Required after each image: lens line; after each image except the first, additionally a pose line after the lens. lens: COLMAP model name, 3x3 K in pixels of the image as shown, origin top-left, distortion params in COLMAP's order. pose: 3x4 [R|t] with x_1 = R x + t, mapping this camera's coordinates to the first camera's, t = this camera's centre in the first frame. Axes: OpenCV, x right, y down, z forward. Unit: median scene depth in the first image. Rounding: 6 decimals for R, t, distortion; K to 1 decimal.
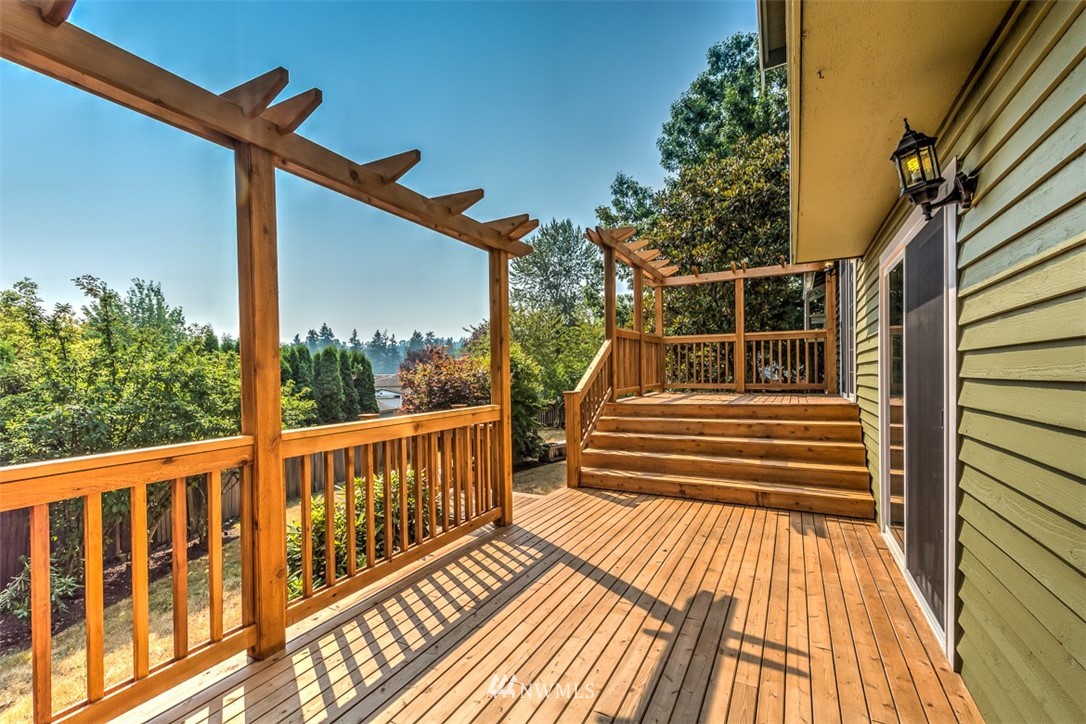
lens RADIAL K [[471.4, 0, 553.5], [0, 471.4, 377.8], [0, 0, 1]] dist [0.006892, -0.001513]
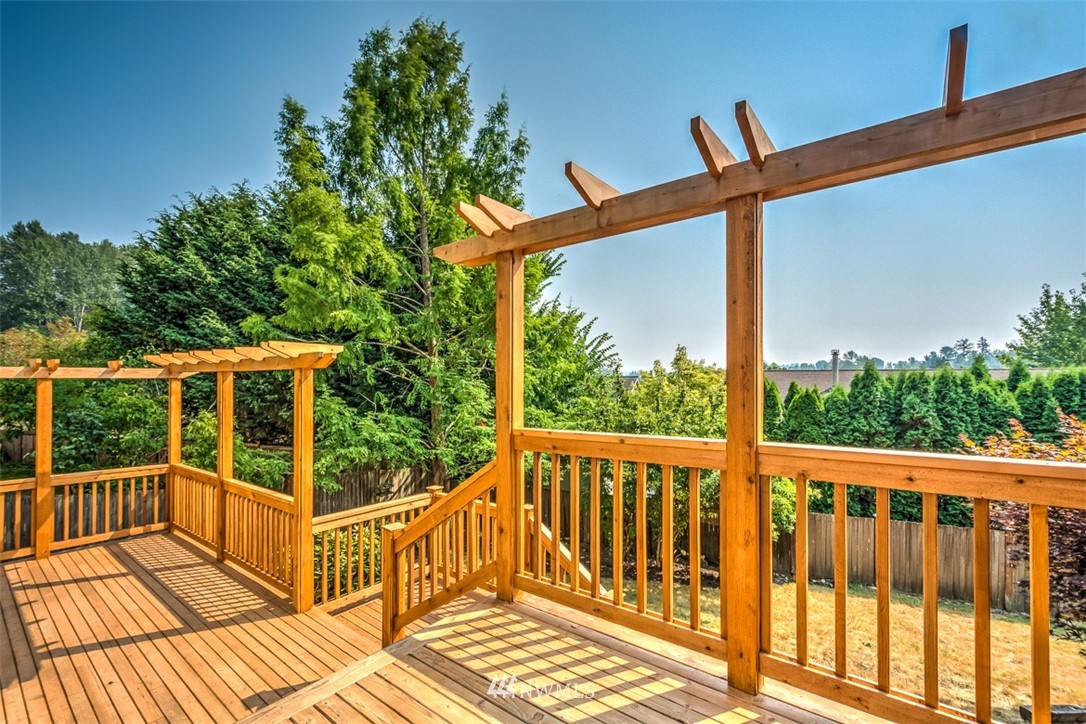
lens RADIAL K [[471.4, 0, 545.0], [0, 471.4, 372.9], [0, 0, 1]] dist [0.006892, -0.001513]
pose [[-0.195505, -0.003356, -0.980697, 1.111760], [-0.007392, 0.999971, -0.001948, -0.328148], [0.980675, 0.006868, -0.195524, 2.212516]]
